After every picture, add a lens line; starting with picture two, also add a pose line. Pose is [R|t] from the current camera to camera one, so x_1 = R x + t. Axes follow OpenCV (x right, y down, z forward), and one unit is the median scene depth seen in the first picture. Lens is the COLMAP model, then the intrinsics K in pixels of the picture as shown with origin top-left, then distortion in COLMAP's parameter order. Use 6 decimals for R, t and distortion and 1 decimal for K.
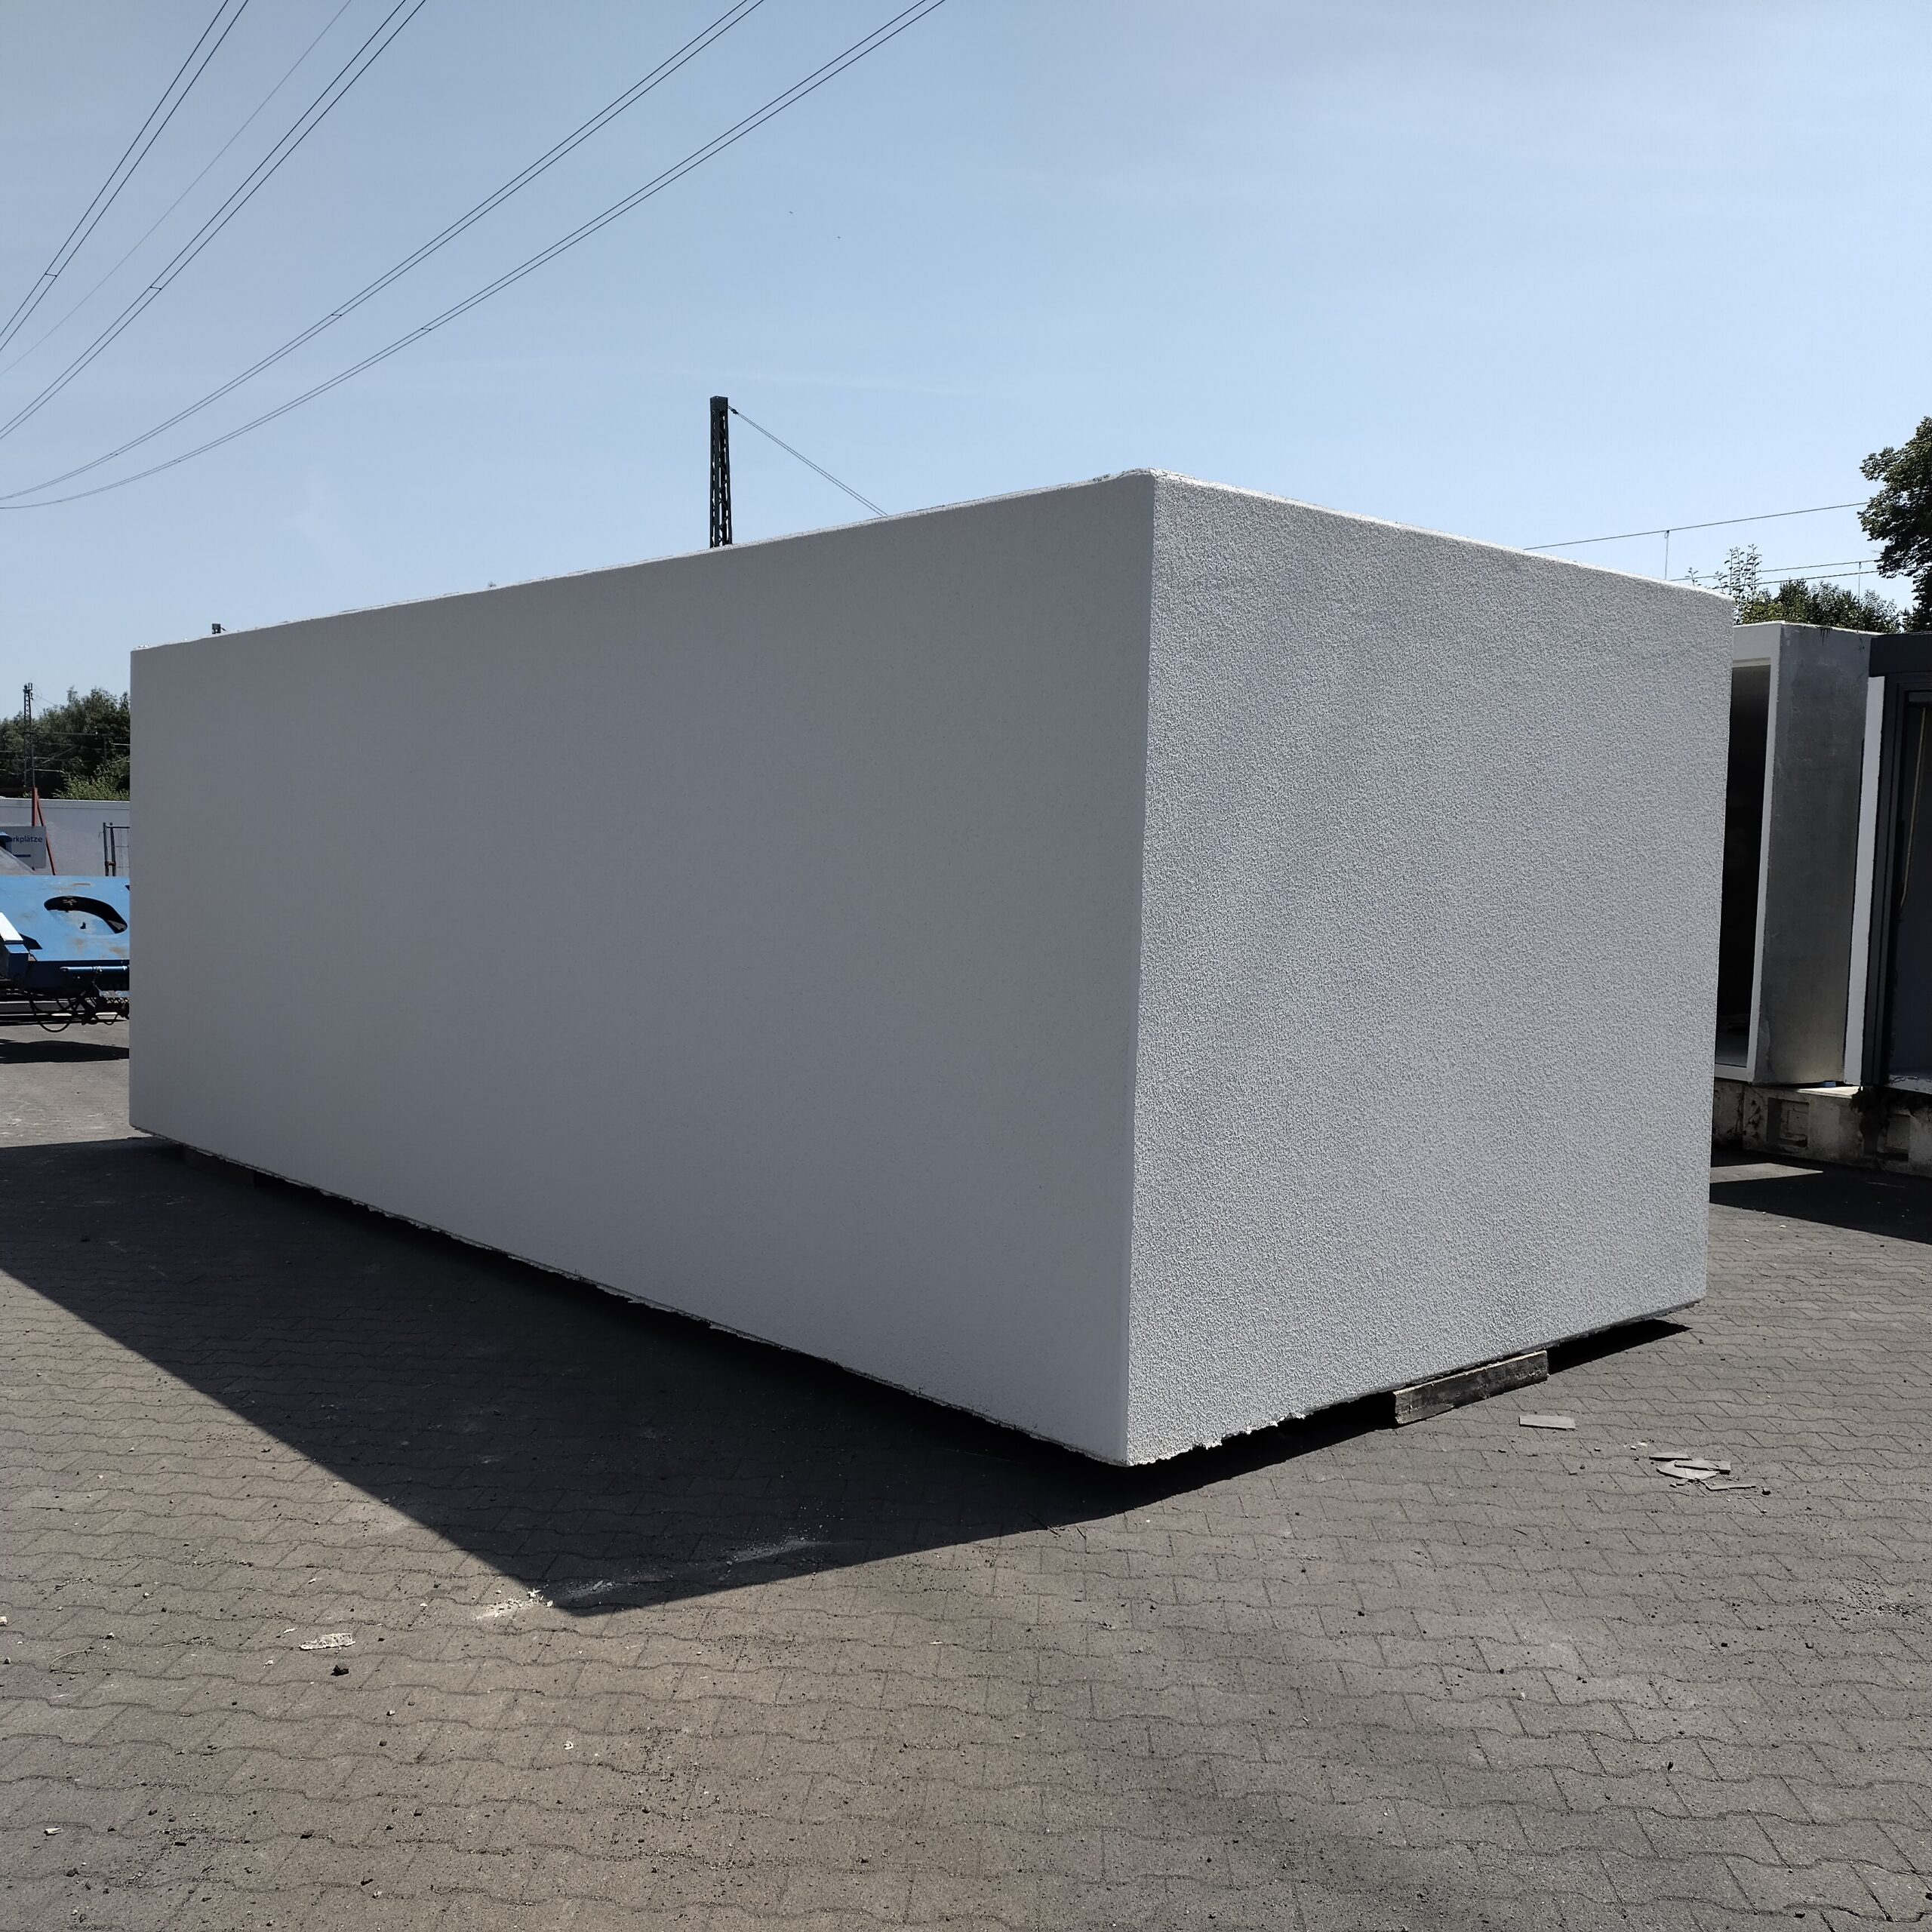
lens RADIAL K [[1862.0, 0, 966.0], [0, 1862.0, 966.0], [0, 0, 1]] dist [0.074602, -0.124877]
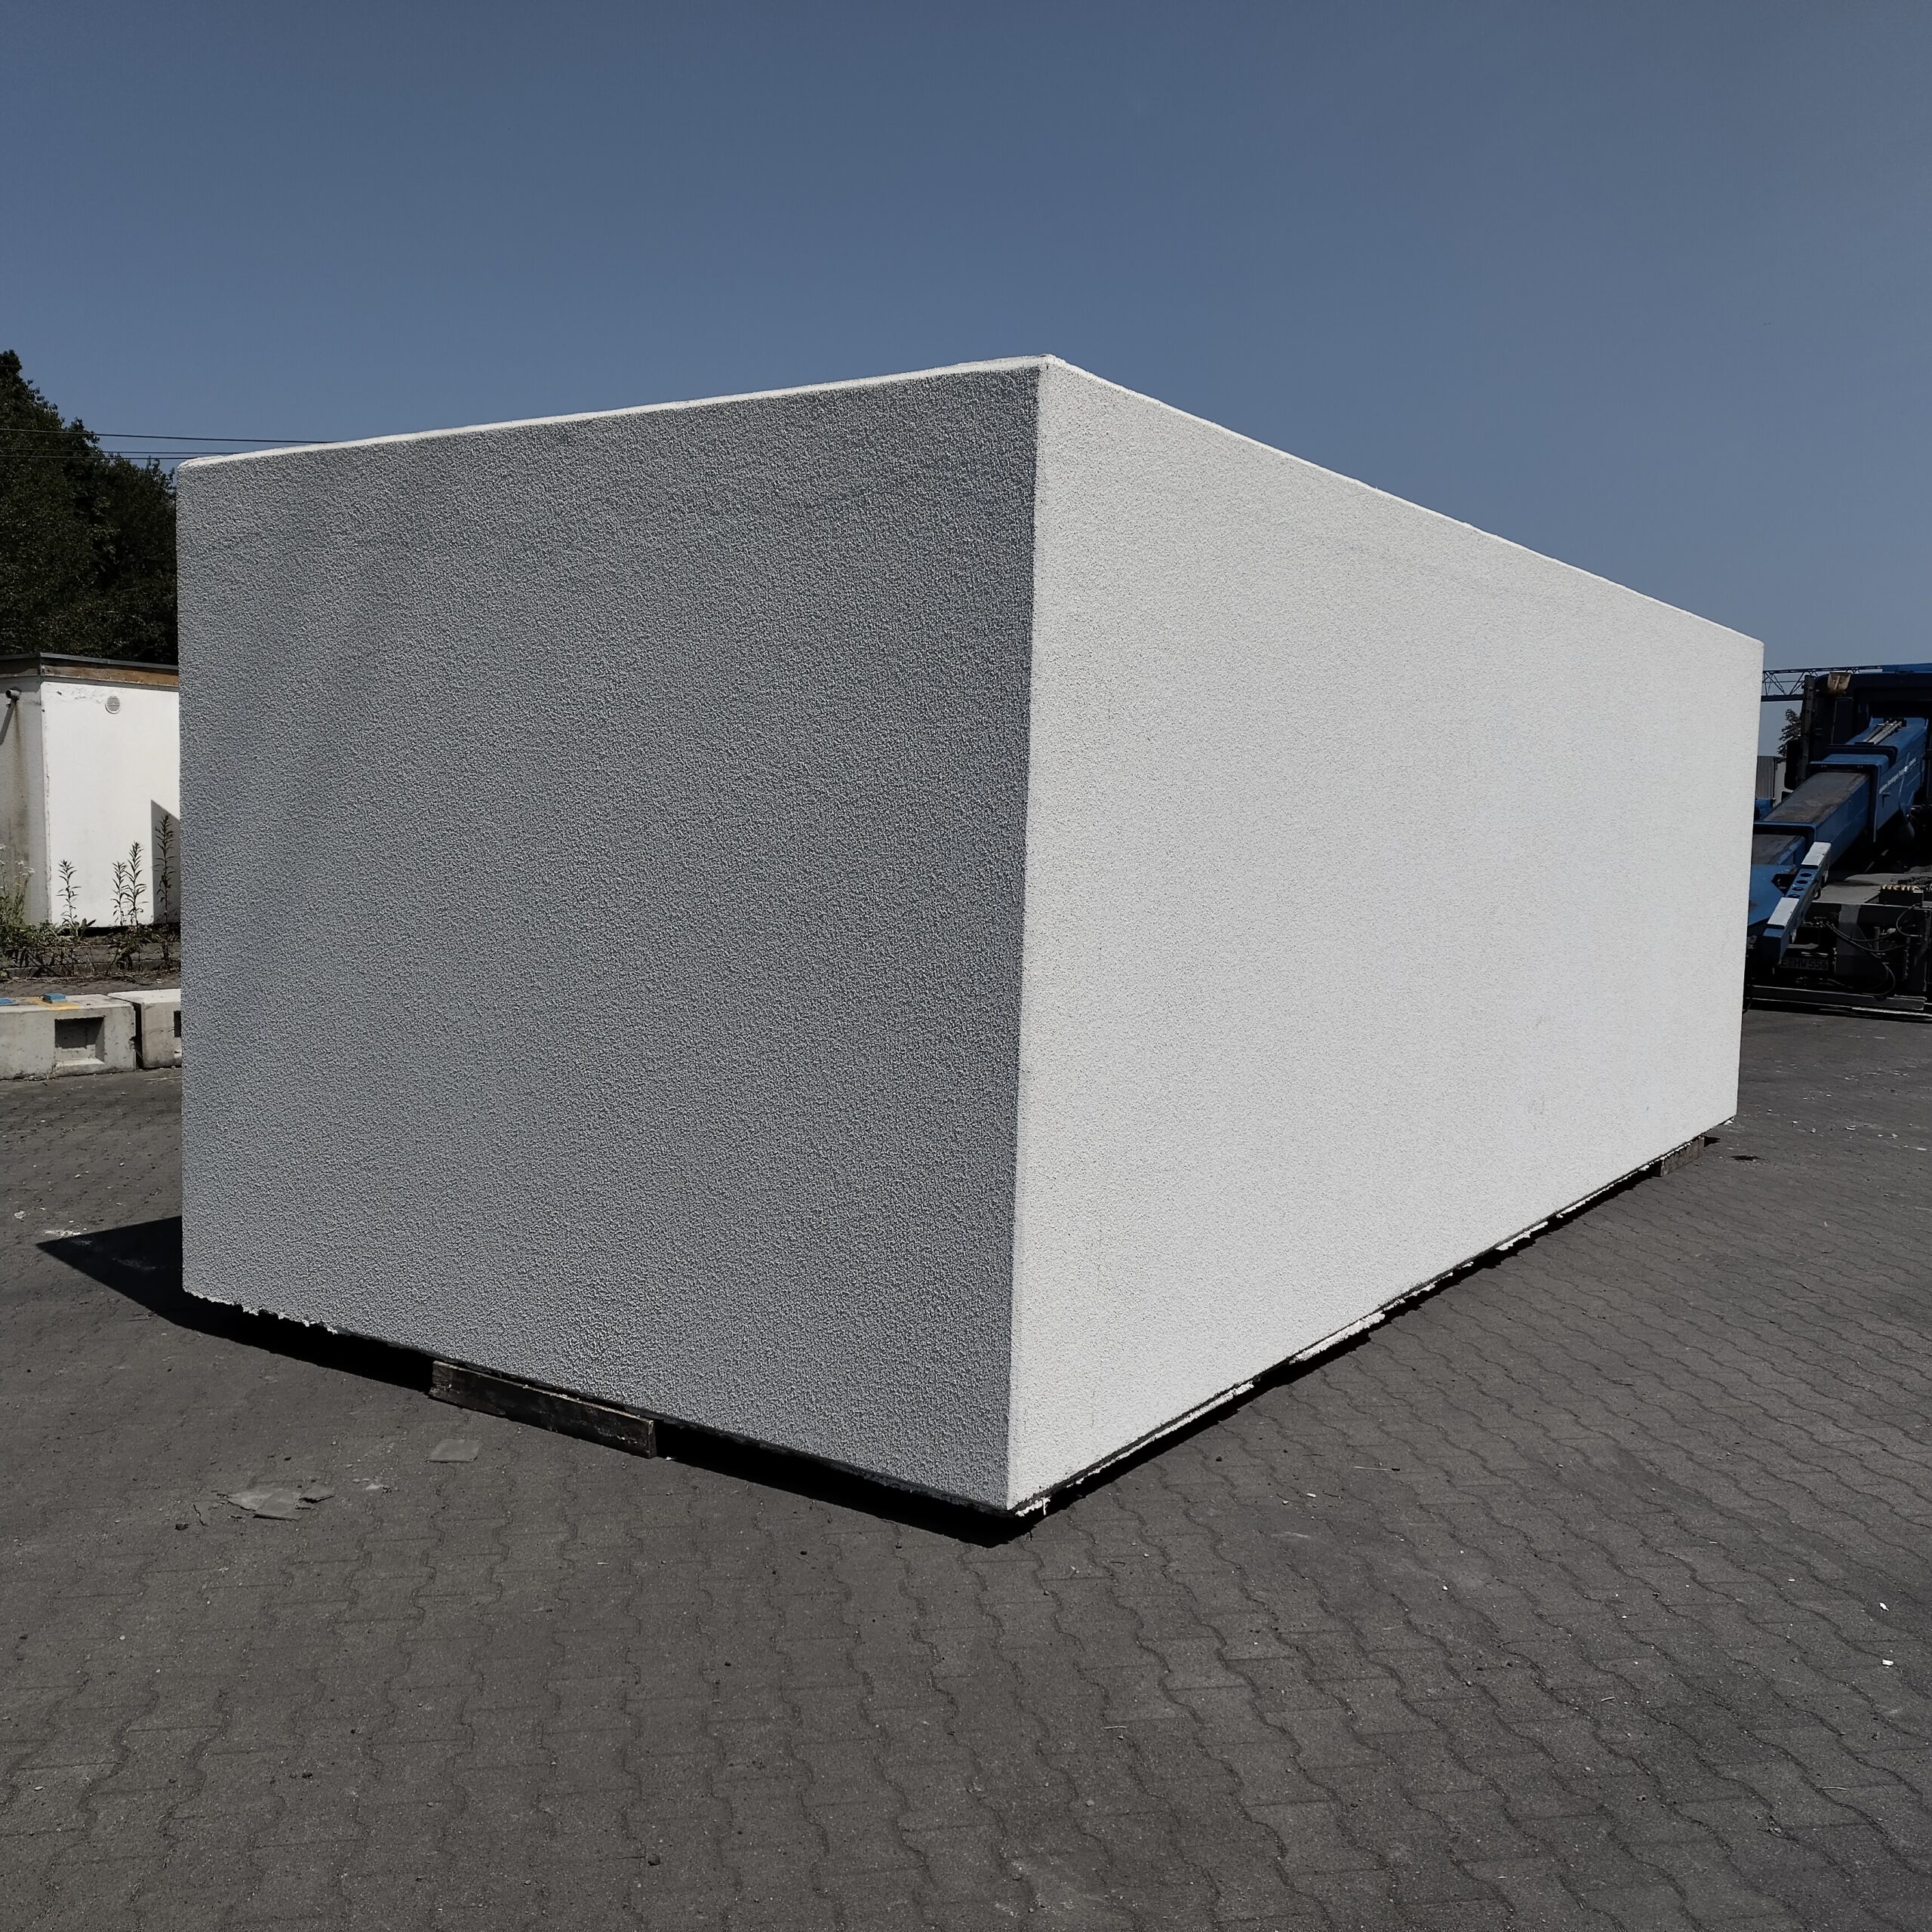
lens RADIAL K [[1862.0, 0, 966.0], [0, 1862.0, 966.0], [0, 0, 1]] dist [0.074602, -0.124877]
pose [[0.263084, 0.076520, -0.961733, 1.250644], [-0.077940, 0.995277, 0.057869, -0.047036], [0.961619, 0.059733, 0.267806, 1.045003]]
